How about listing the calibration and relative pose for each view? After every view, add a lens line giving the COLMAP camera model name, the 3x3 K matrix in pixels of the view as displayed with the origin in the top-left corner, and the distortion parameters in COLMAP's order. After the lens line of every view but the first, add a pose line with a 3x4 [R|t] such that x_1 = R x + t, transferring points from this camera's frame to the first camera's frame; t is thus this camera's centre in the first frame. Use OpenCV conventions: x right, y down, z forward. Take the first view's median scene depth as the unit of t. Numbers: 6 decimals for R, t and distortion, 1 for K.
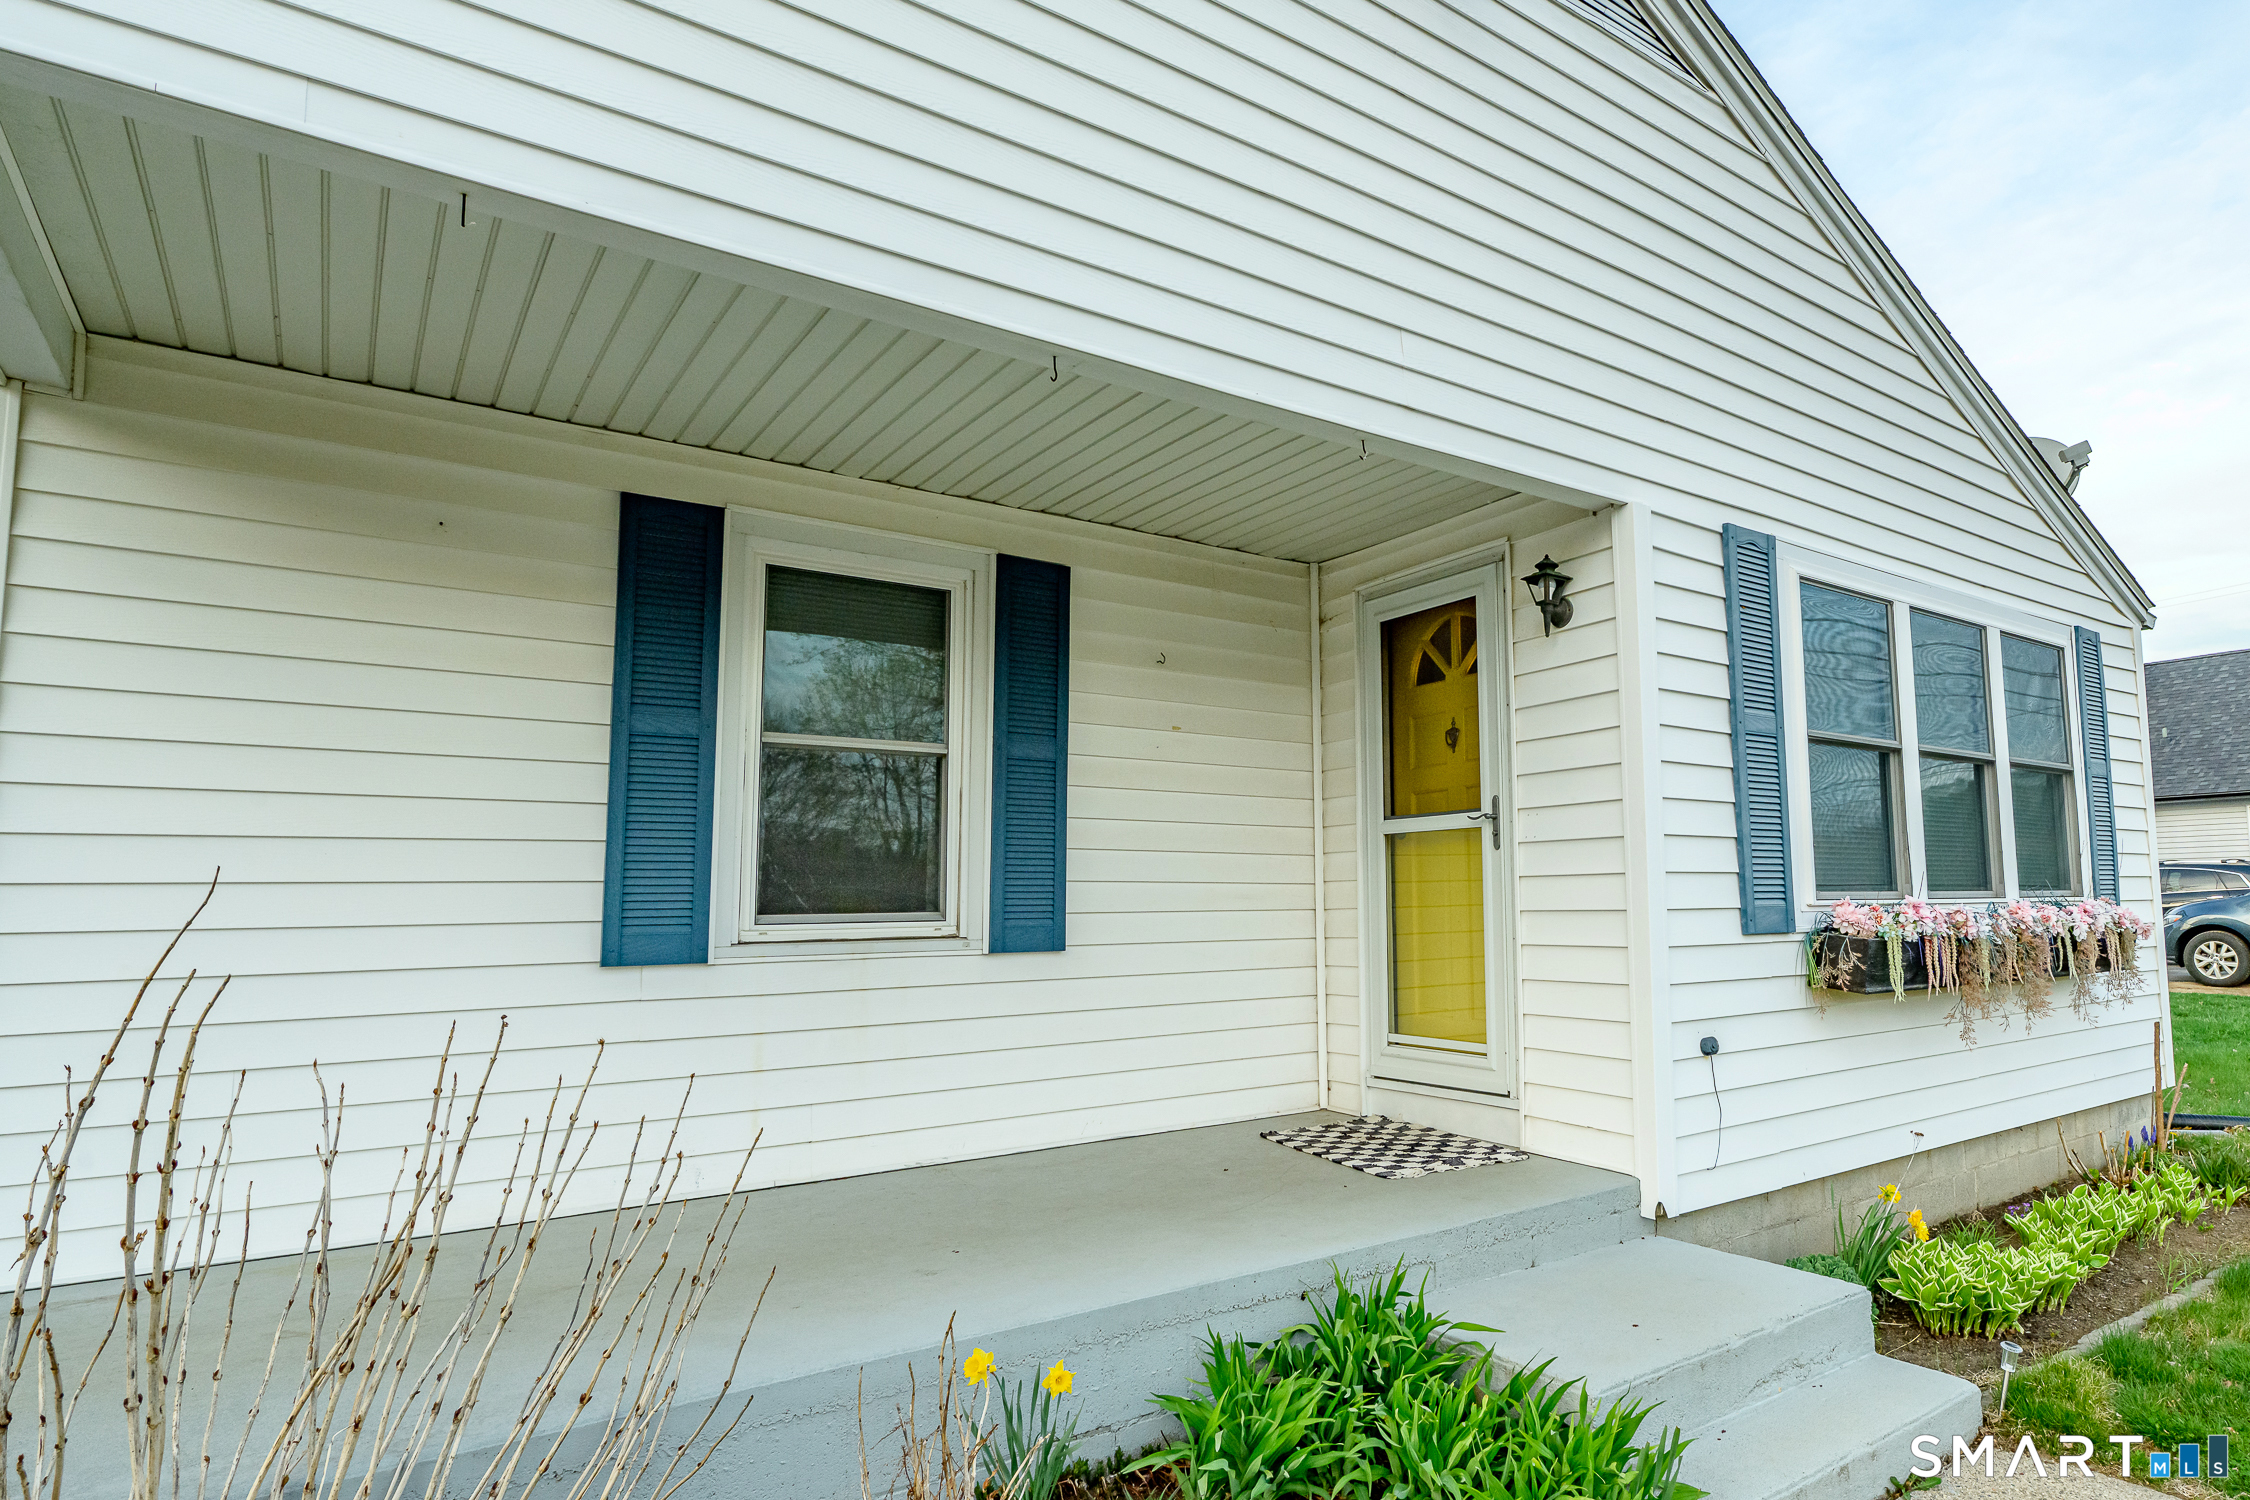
lens RADIAL K [[1240.6, 0, 1322.1], [0, 1240.6, 780.7], [0, 0, 1]] dist [-0.000076, -0.000227]
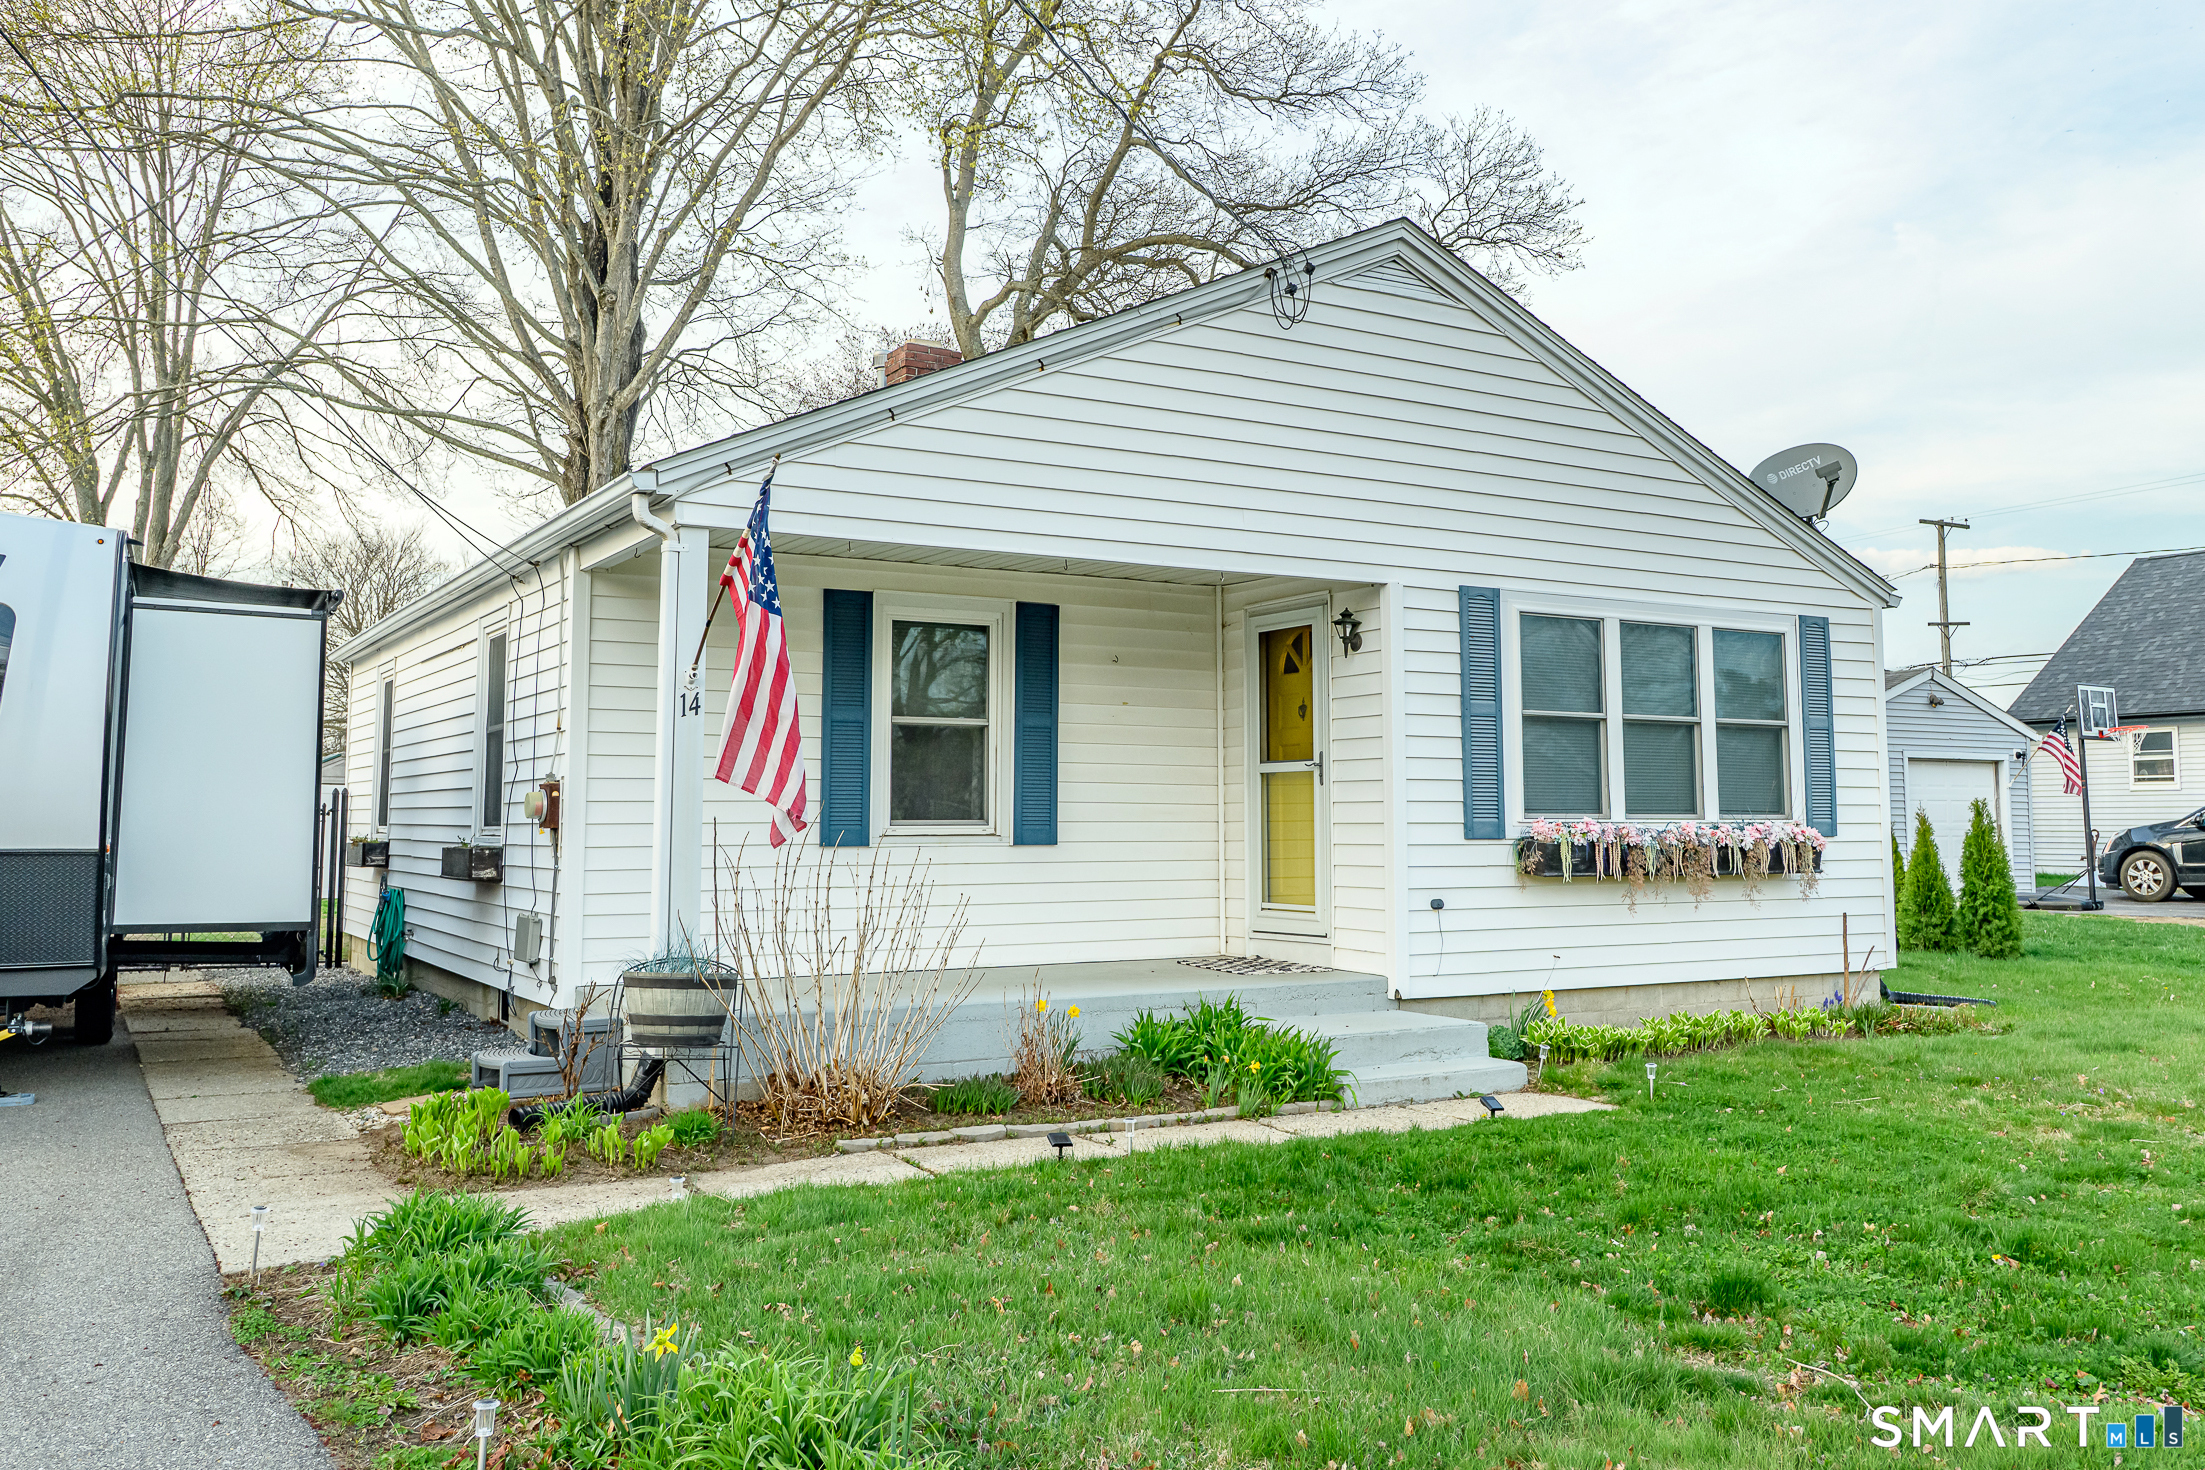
lens RADIAL K [[1757.3, 0, 1111.8], [0, 1757.3, 654.1], [0, 0, 1]] dist [-0.000525, 0.001026]
pose [[0.991252, -0.000936, -0.131978, 0.173999], [0.001573, 0.999988, 0.004724, -0.127796], [0.131972, -0.004891, 0.991241, -1.318004]]
